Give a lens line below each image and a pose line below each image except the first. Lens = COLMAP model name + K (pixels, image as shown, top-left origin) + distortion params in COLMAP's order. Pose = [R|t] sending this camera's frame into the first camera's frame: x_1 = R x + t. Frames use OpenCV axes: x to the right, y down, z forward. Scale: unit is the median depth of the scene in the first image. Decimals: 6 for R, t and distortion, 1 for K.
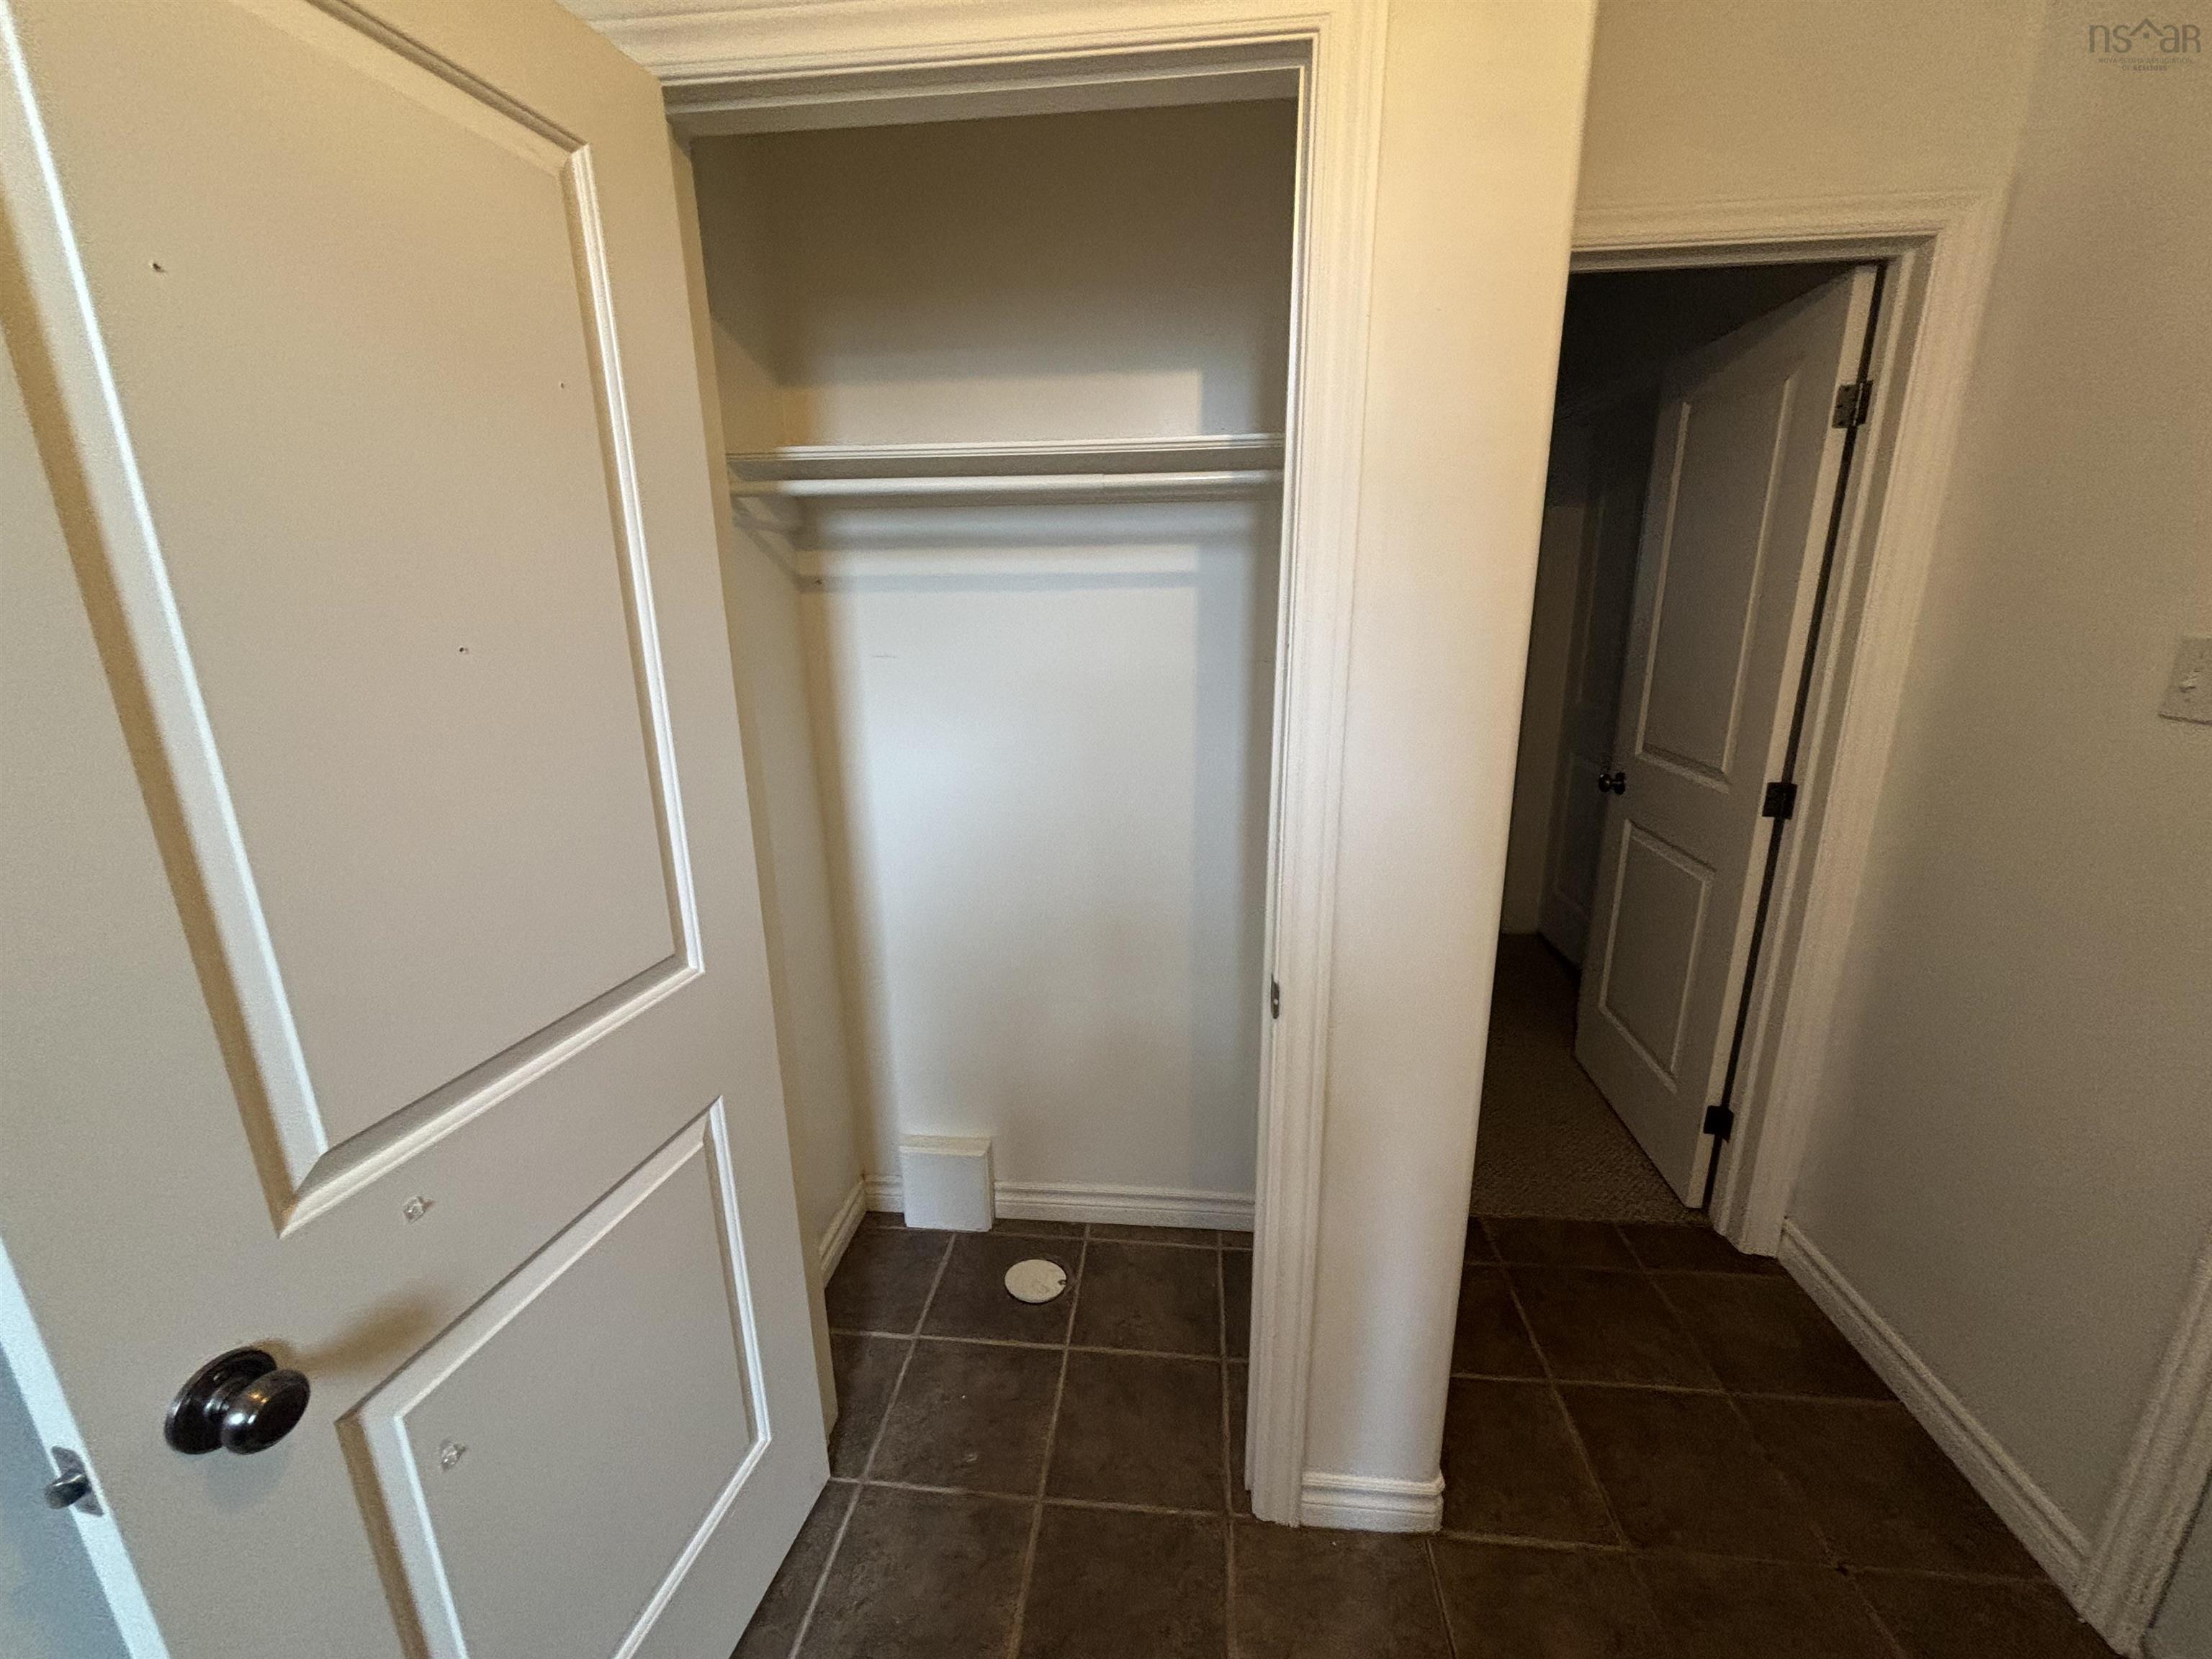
lens RADIAL K [[888.7, 0, 1106.0], [0, 888.7, 829.5], [0, 0, 1]] dist [0.000523, 0.000088]
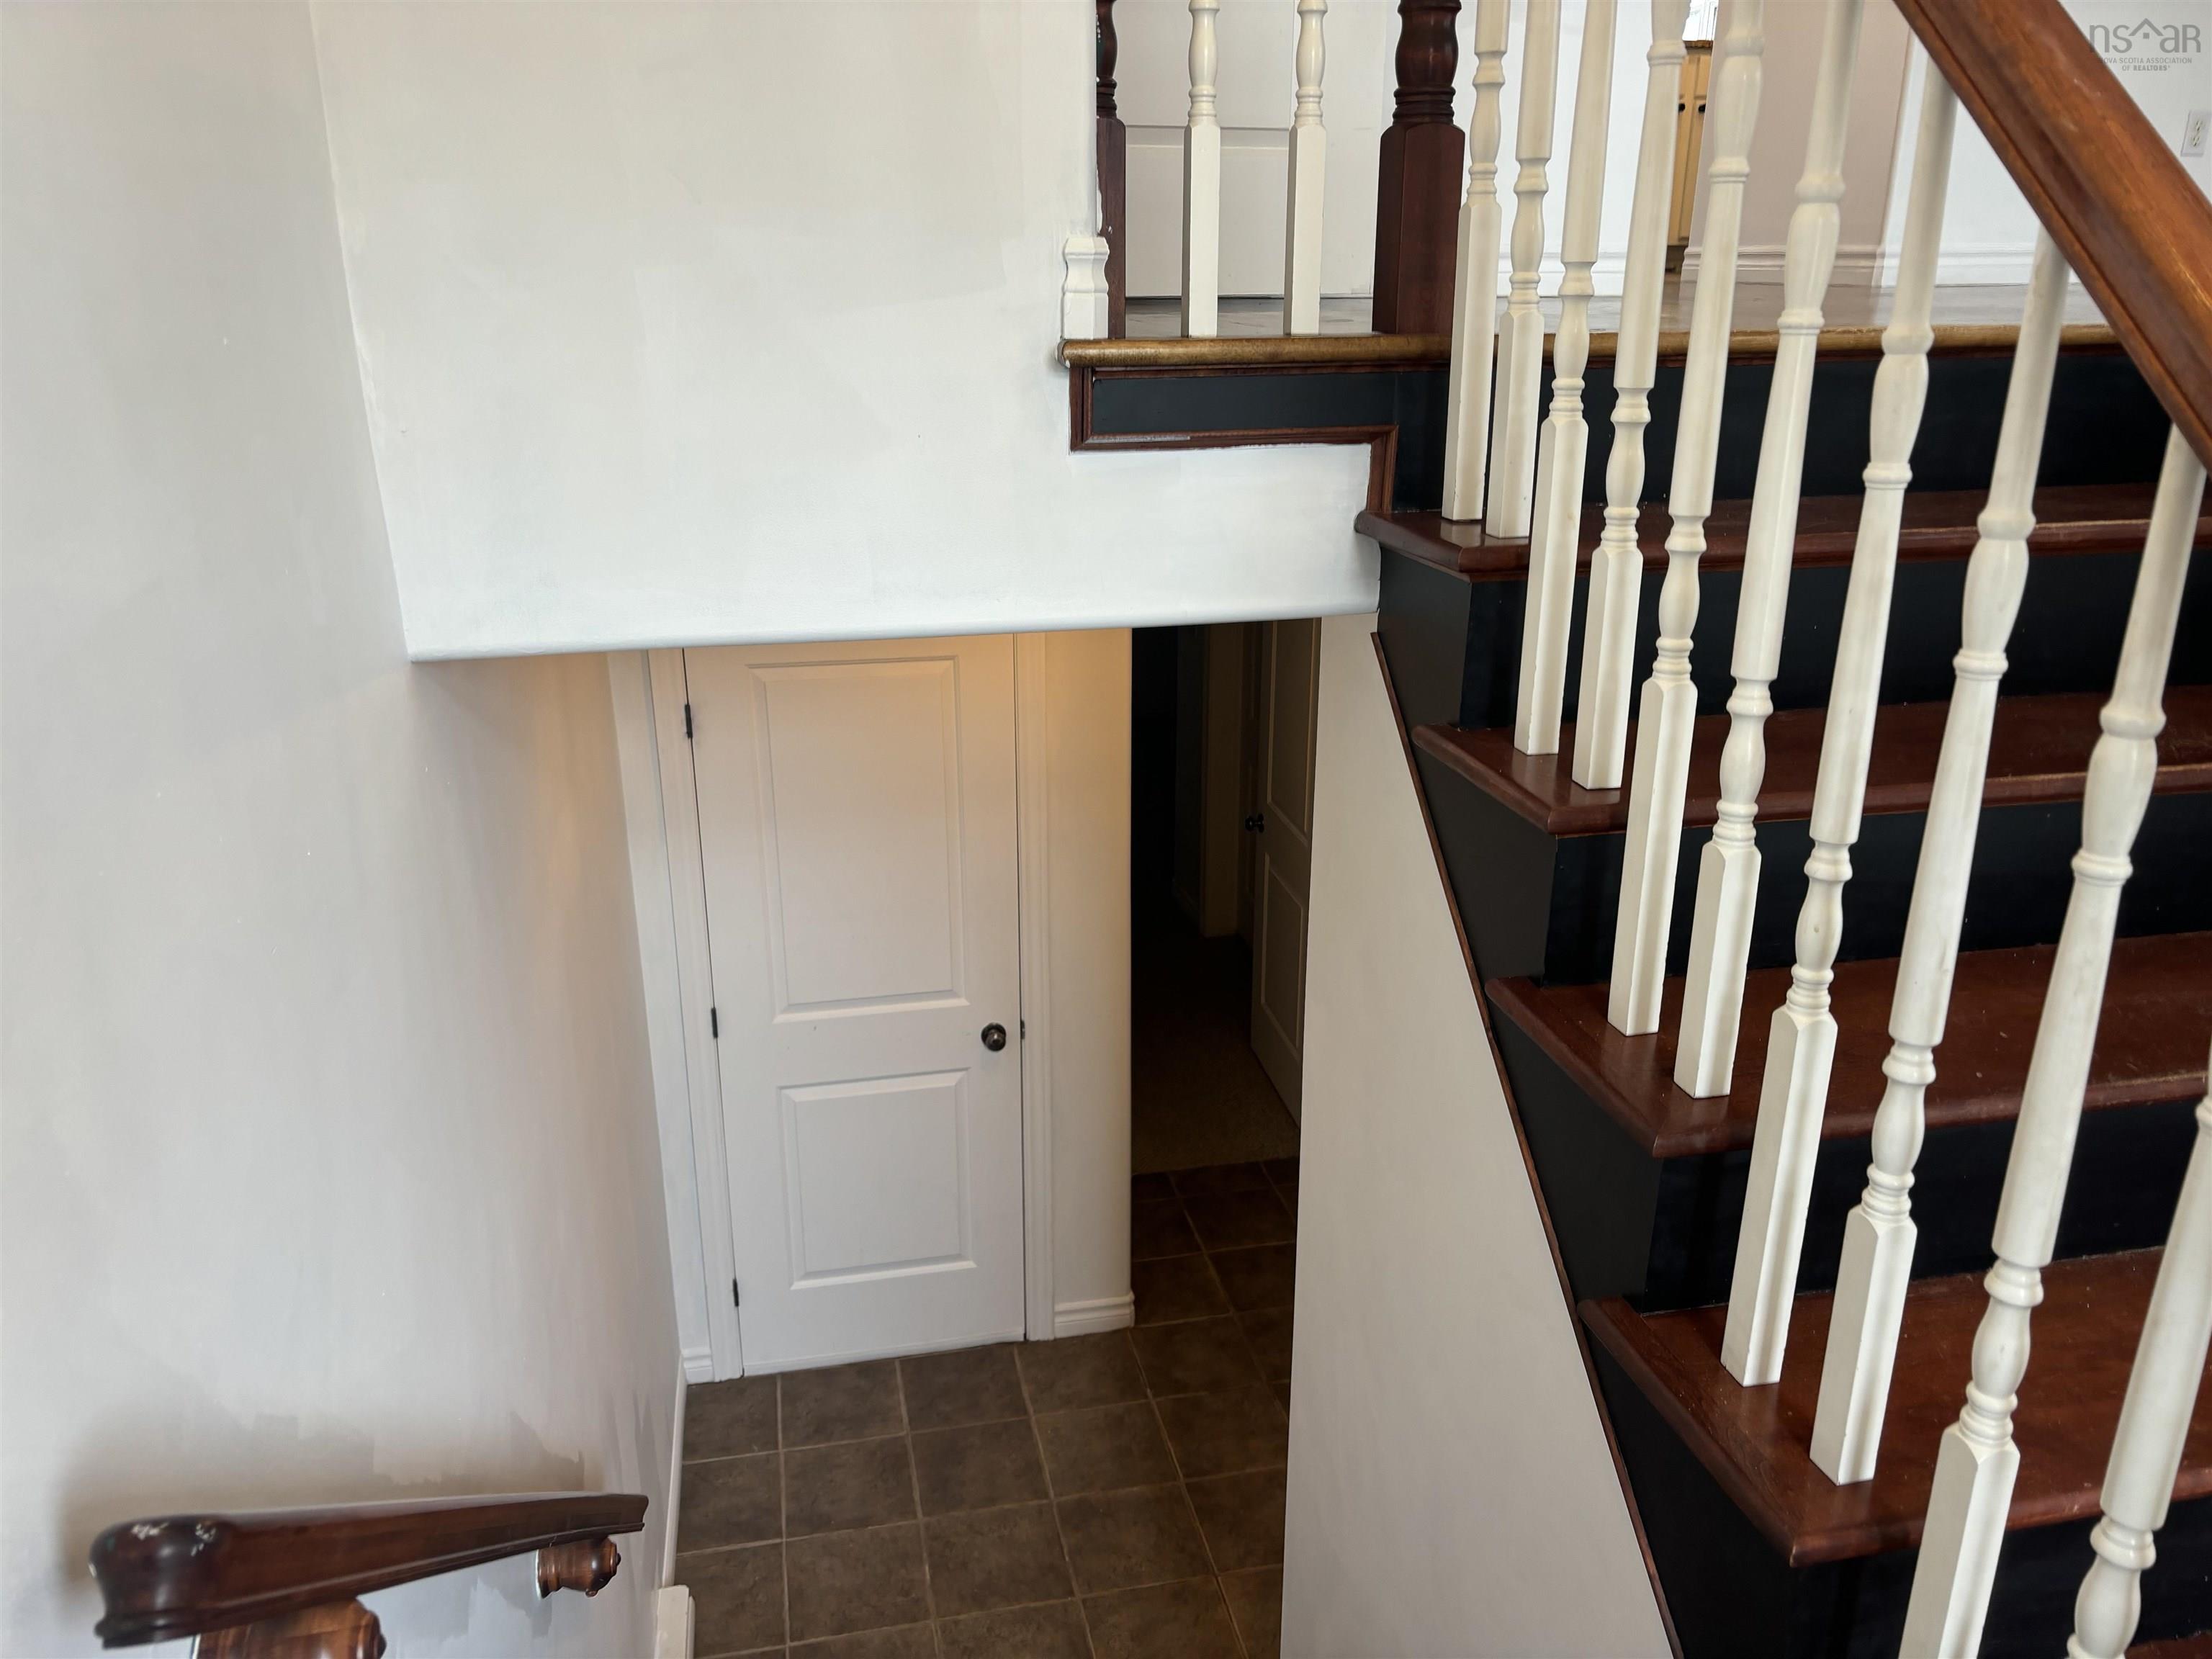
lens RADIAL K [[1660.9, 0, 1106.0], [0, 1660.9, 829.5], [0, 0, 1]] dist [0.055901, -0.051104]
pose [[0.952947, -0.091855, 0.288886, -0.514252], [0.075225, 0.994833, 0.068177, -0.382108], [-0.293656, -0.043238, 0.954933, -2.005545]]
